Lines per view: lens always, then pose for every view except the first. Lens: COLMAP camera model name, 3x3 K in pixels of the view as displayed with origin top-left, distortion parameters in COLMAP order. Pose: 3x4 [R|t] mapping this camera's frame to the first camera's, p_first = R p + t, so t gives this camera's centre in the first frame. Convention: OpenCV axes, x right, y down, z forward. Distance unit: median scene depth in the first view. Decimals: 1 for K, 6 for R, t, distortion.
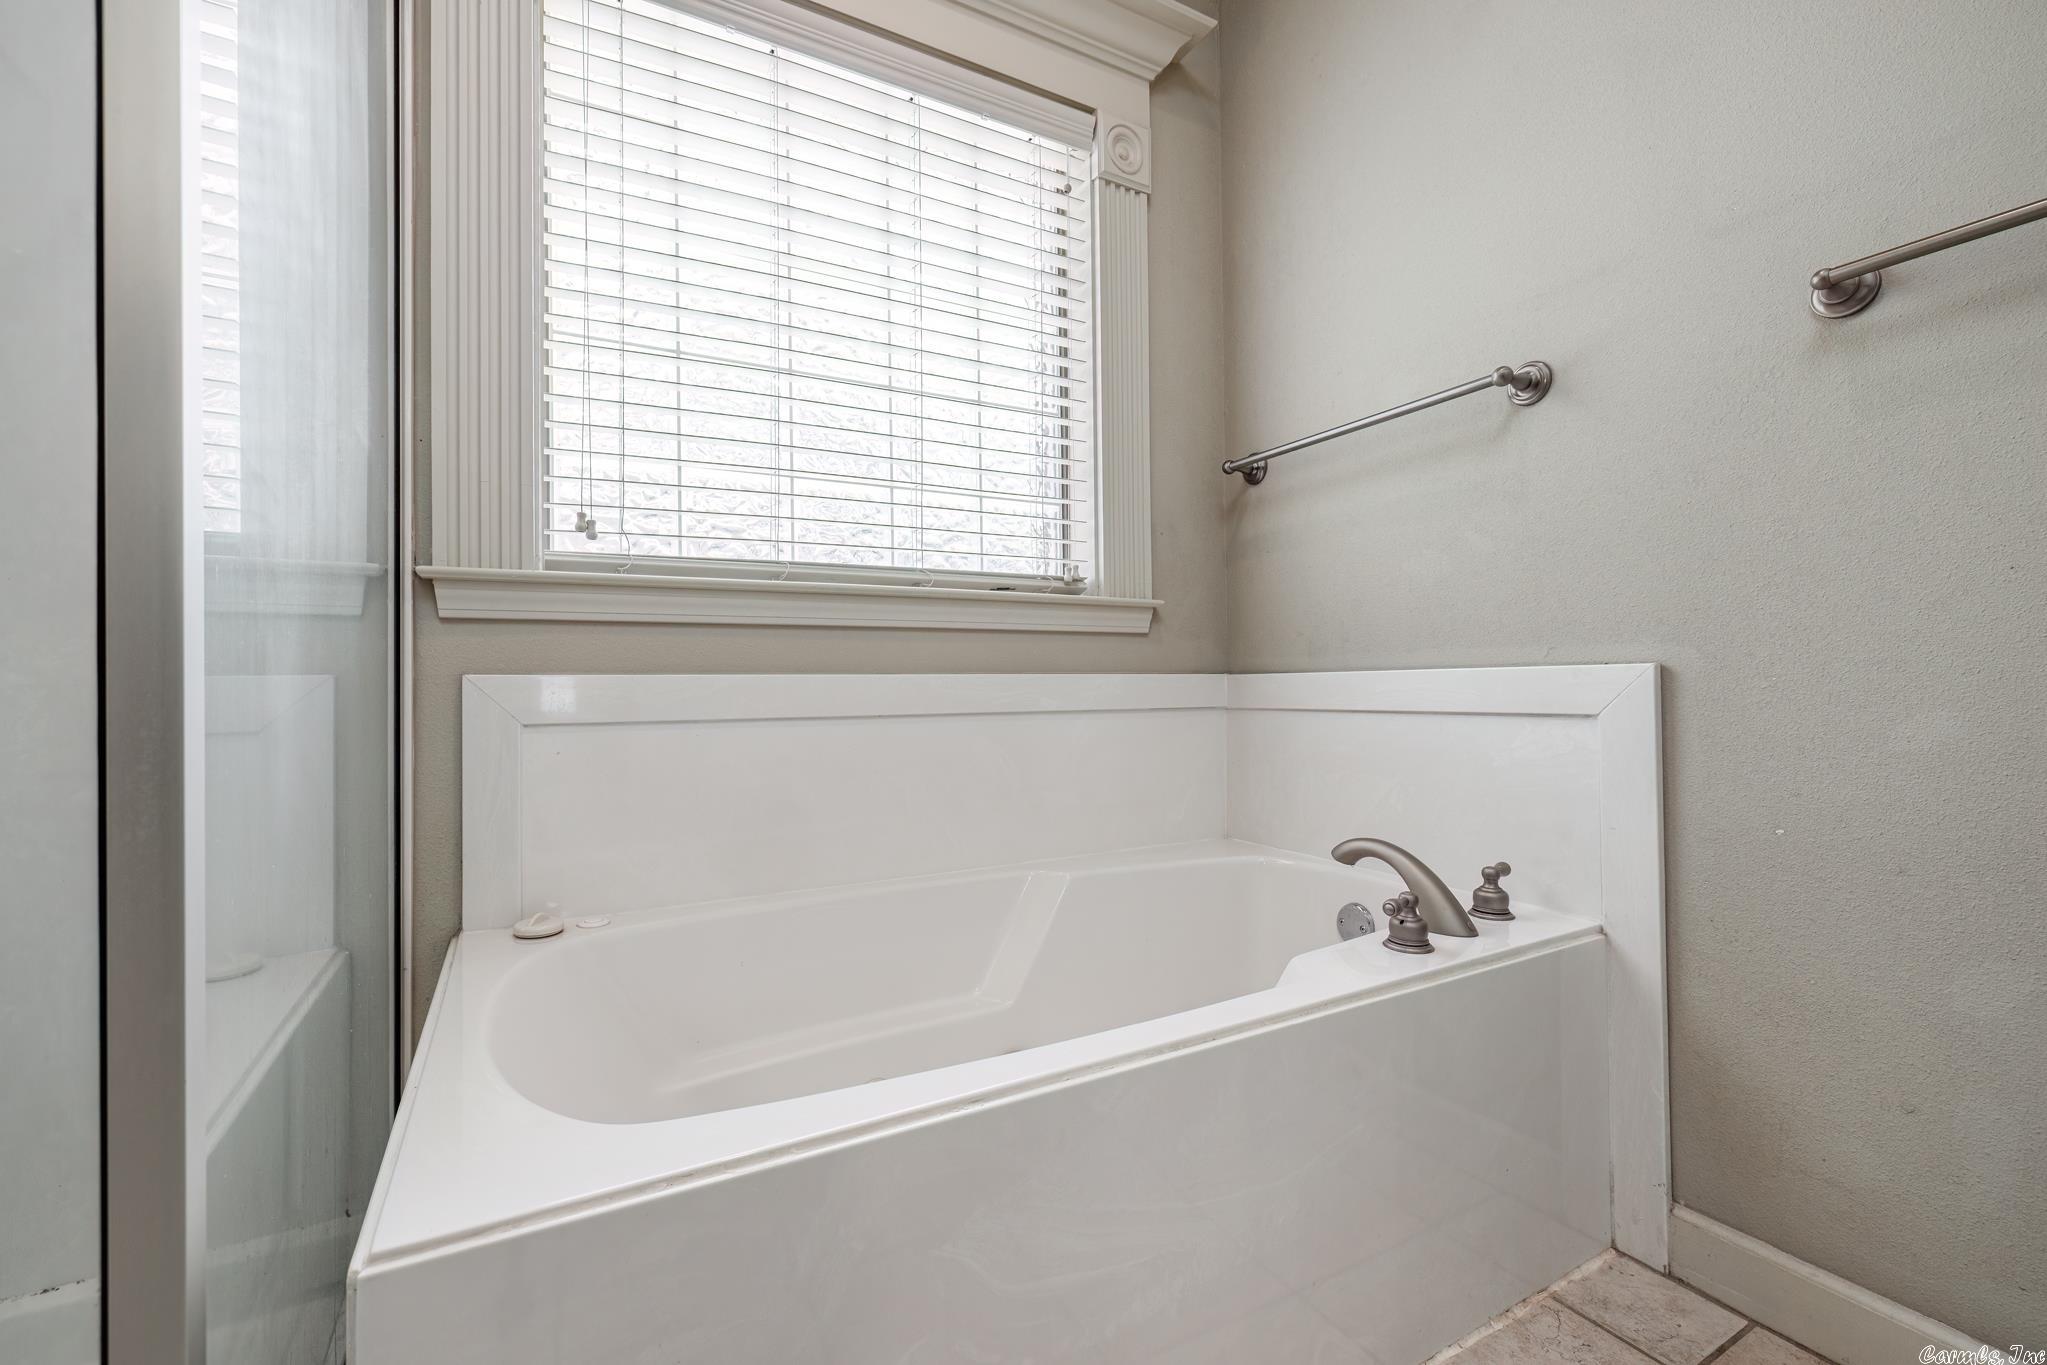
lens RADIAL K [[872.6, 0, 1031.2], [0, 872.6, 672.5], [0, 0, 1]] dist [-0.000114, -0.000595]
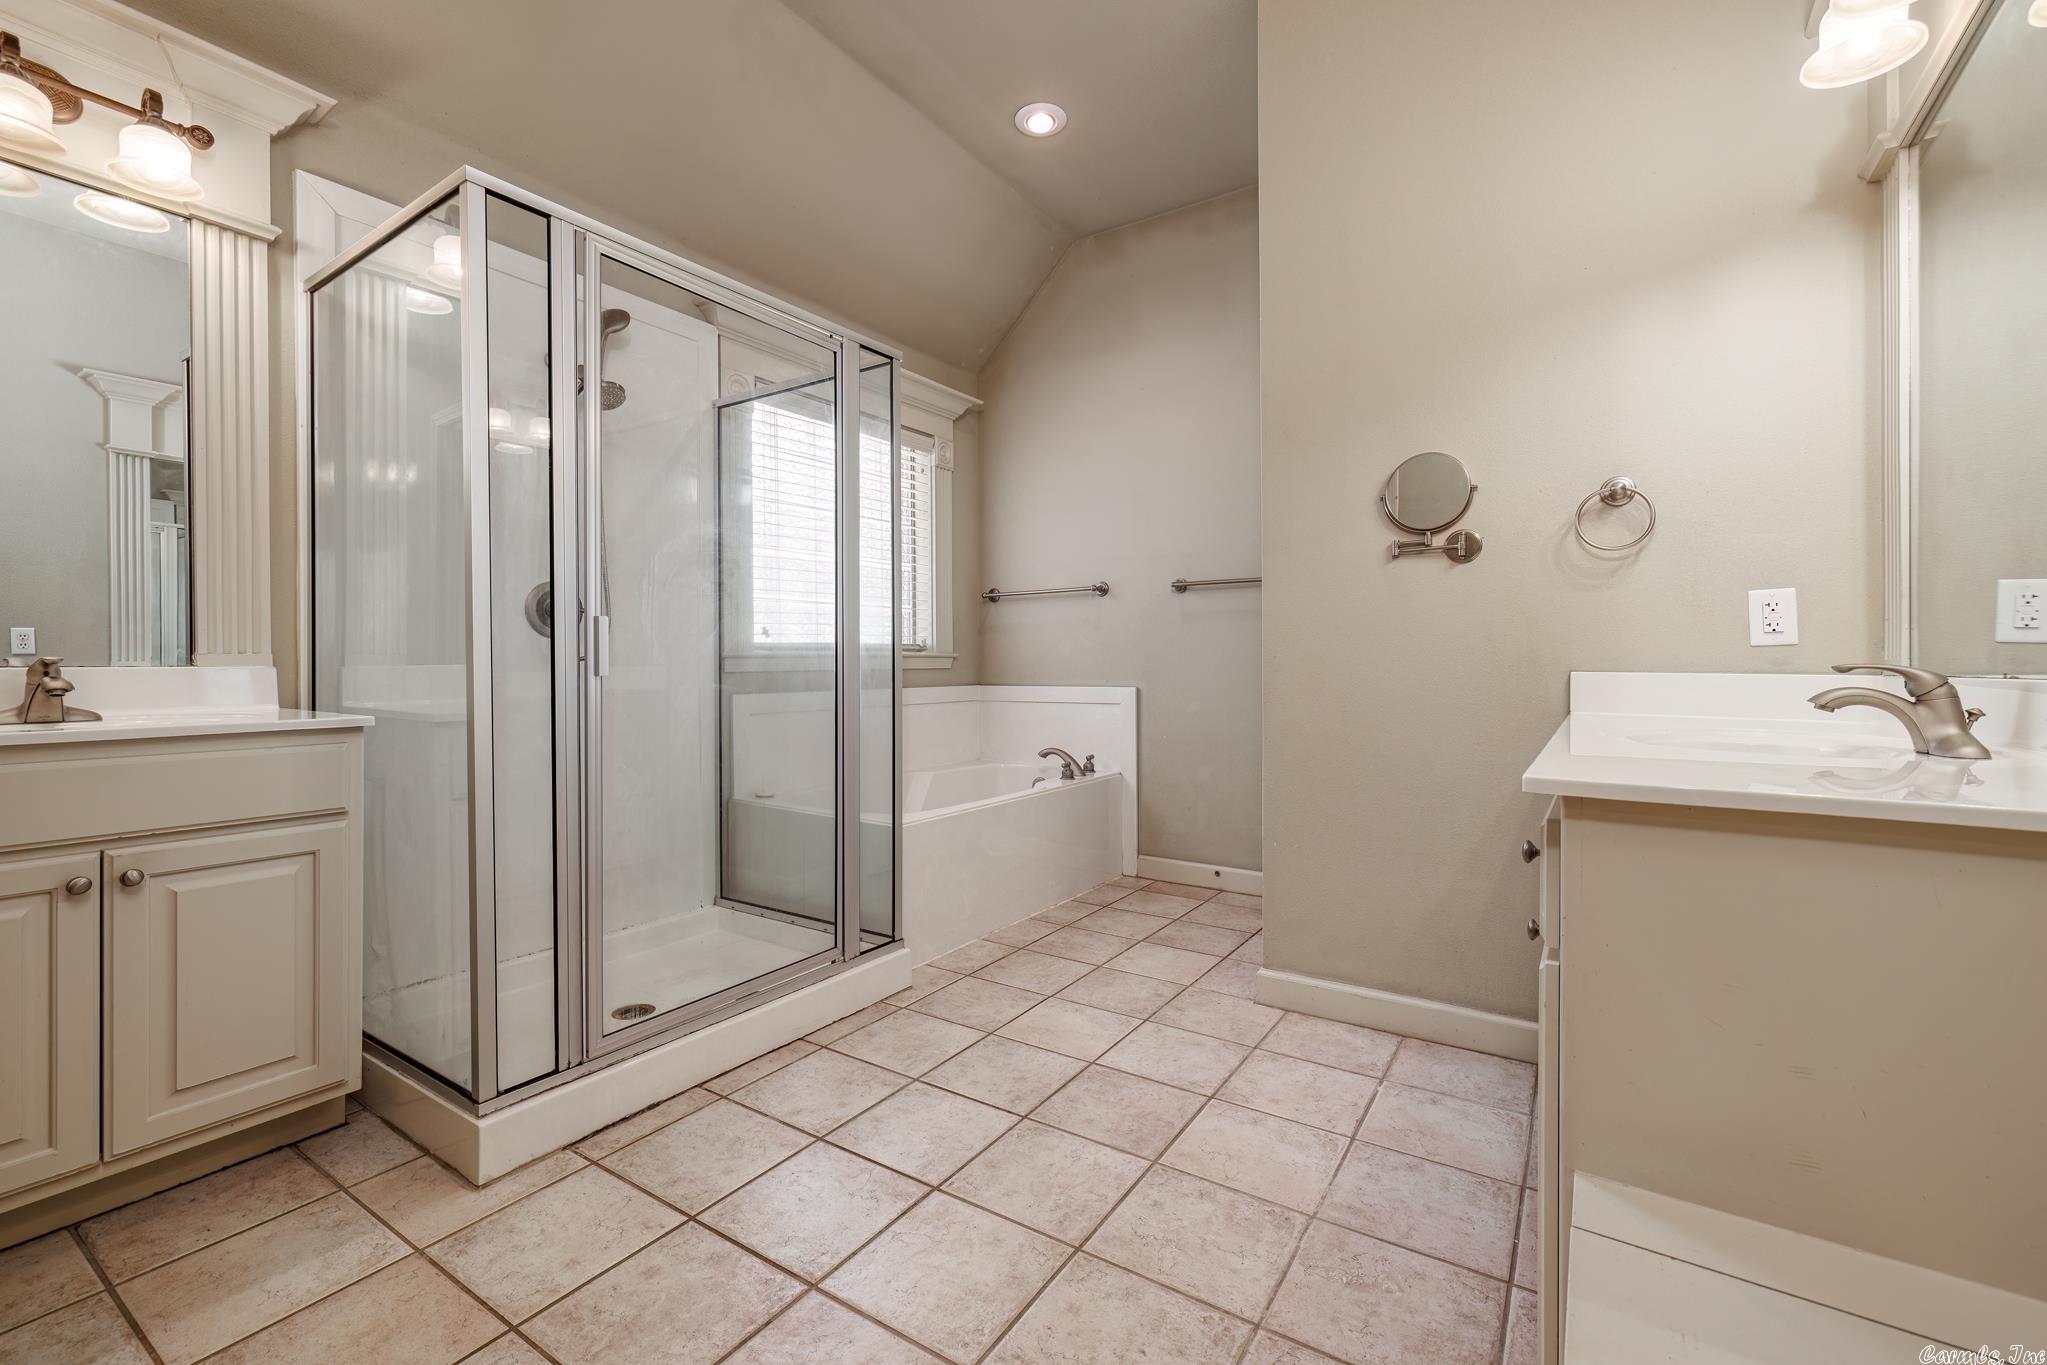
lens RADIAL K [[872.6, 0, 1024.7], [0, 872.6, 672.9], [0, 0, 1]] dist [-0.000114, -0.000595]
pose [[0.895988, 0.000284, 0.444078, -0.947767], [-0.009141, 0.999800, 0.017803, -0.104330], [-0.443984, -0.020010, 0.895811, -1.493667]]
